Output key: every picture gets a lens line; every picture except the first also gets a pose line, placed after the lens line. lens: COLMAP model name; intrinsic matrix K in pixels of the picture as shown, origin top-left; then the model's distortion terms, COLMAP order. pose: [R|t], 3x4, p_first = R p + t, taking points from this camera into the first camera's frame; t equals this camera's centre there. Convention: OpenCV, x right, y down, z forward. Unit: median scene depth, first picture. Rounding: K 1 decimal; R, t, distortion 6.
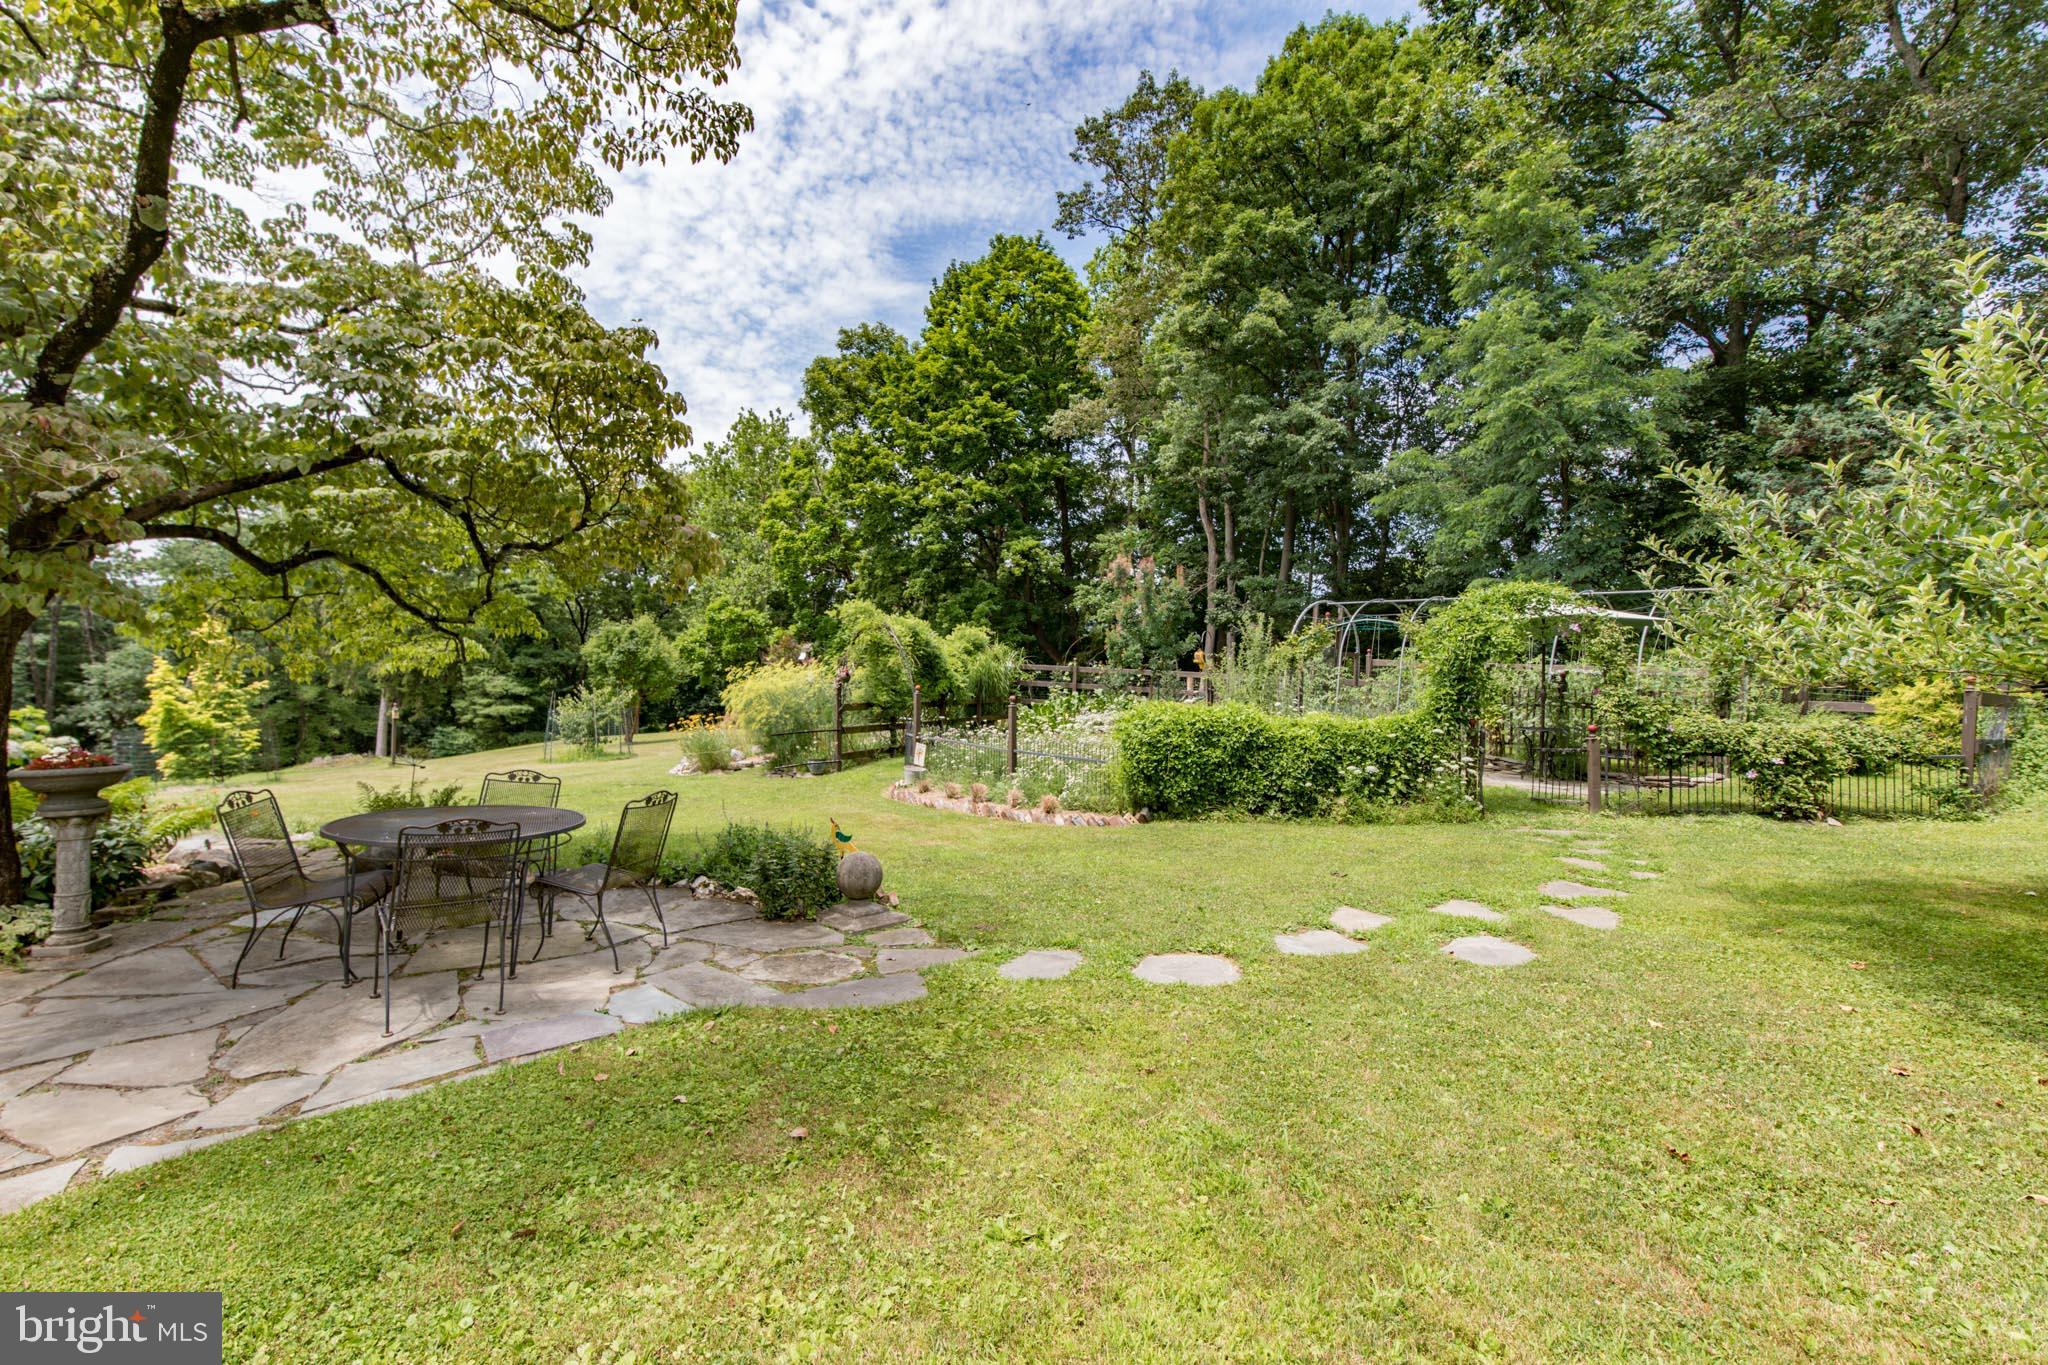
lens RADIAL K [[878.7, 0, 987.8], [0, 878.7, 690.3], [0, 0, 1]] dist [-0.001081, -0.000235]
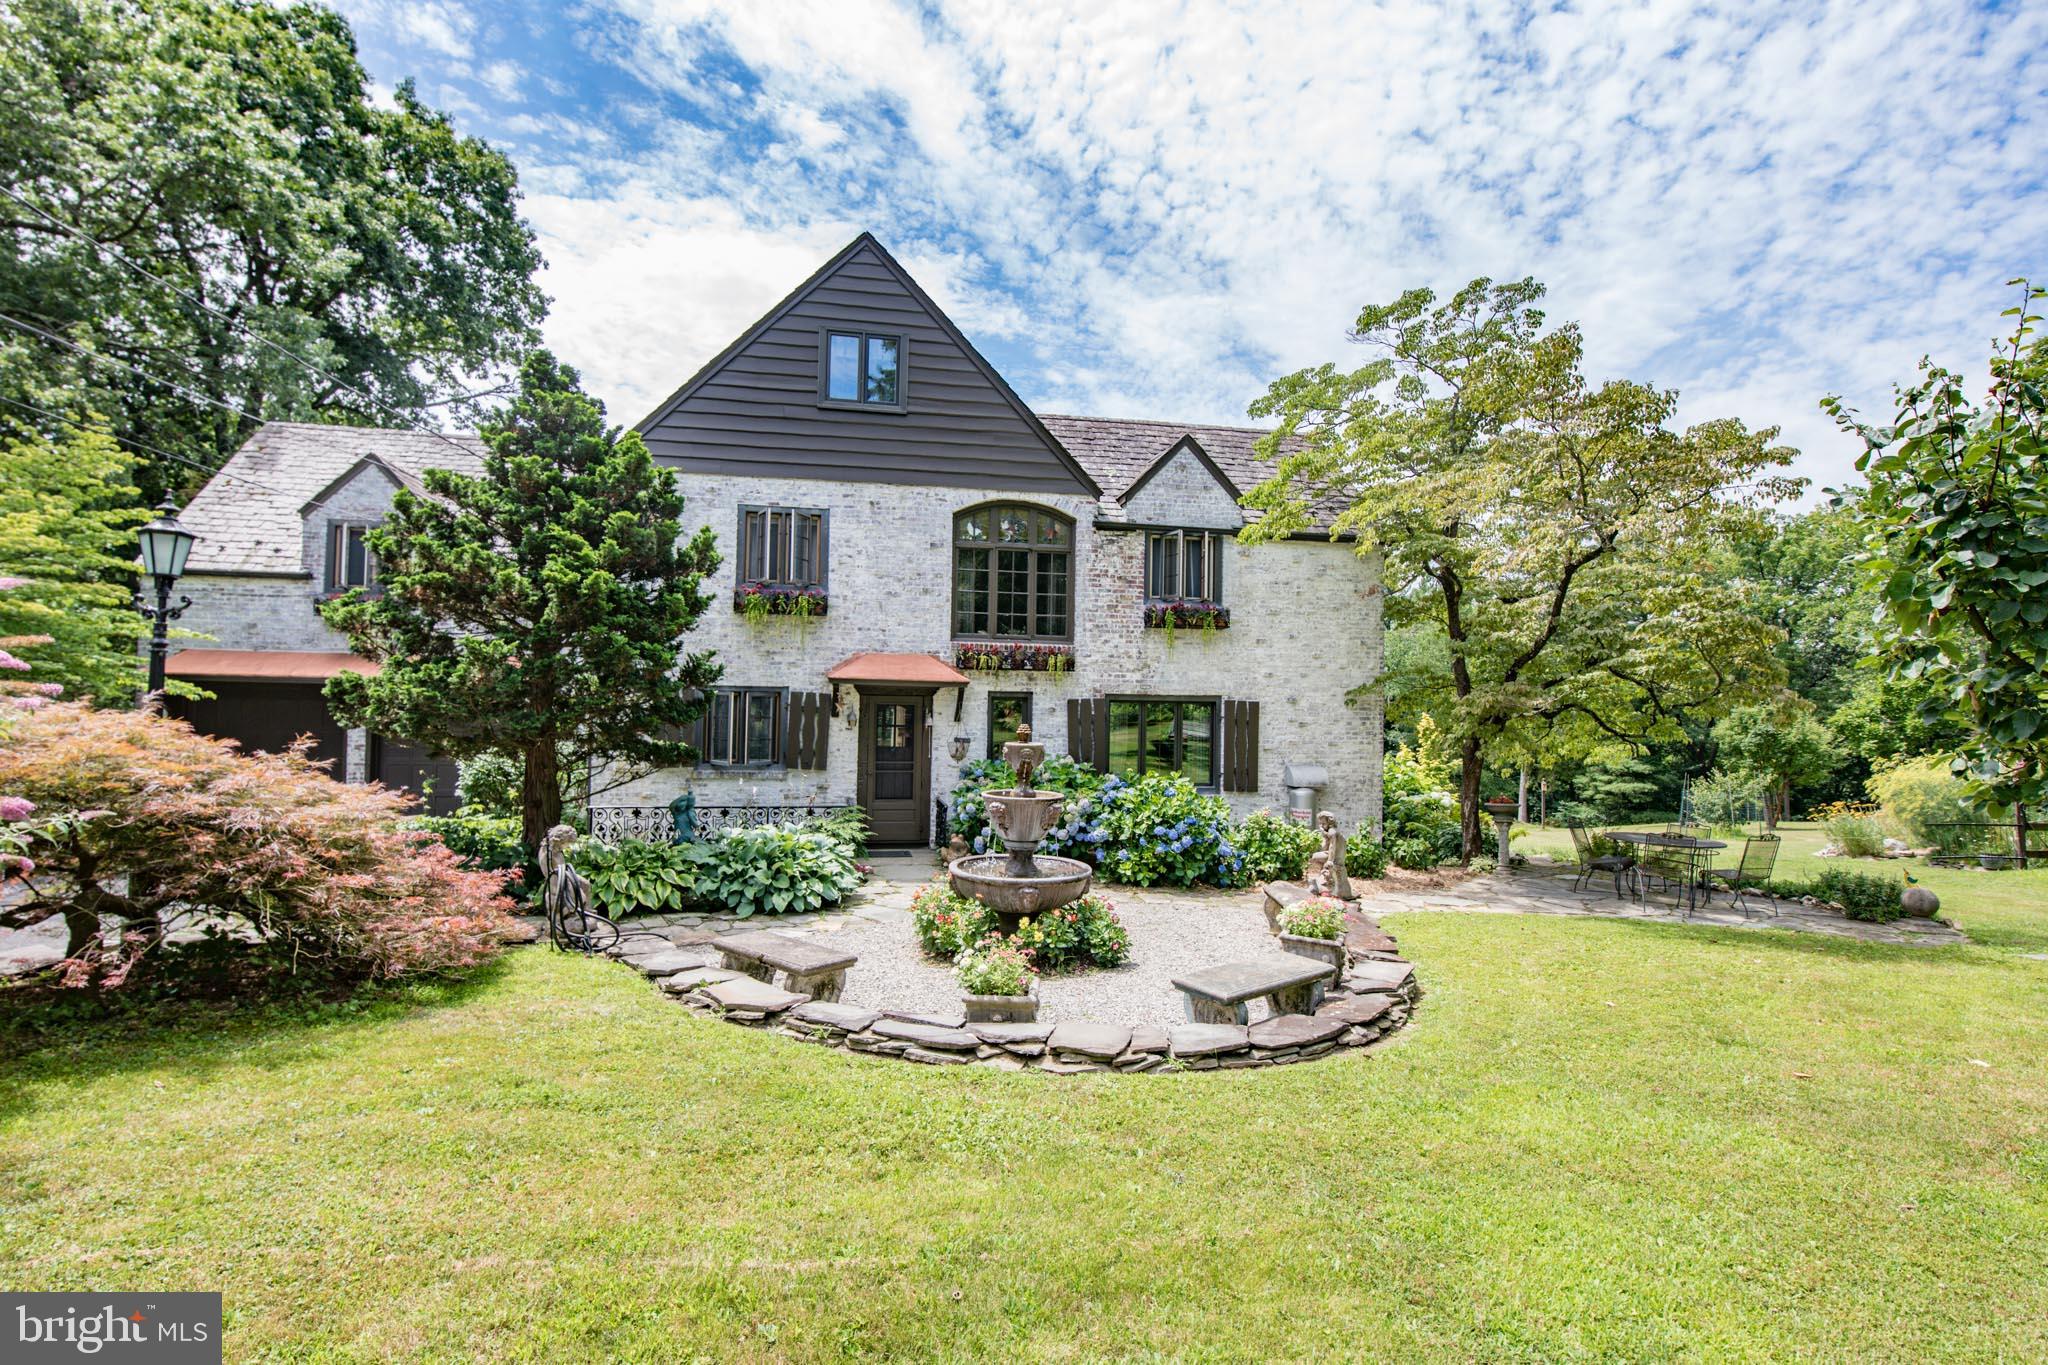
lens RADIAL K [[910.5, 0, 1024.6], [0, 910.5, 664.9], [0, 0, 1]] dist [-0.000728, -0.004628]
pose [[0.473444, -0.071046, -0.877954, 0.097047], [-0.025095, 0.995249, -0.094070, -0.004709], [0.880467, 0.066569, 0.469412, -0.216616]]
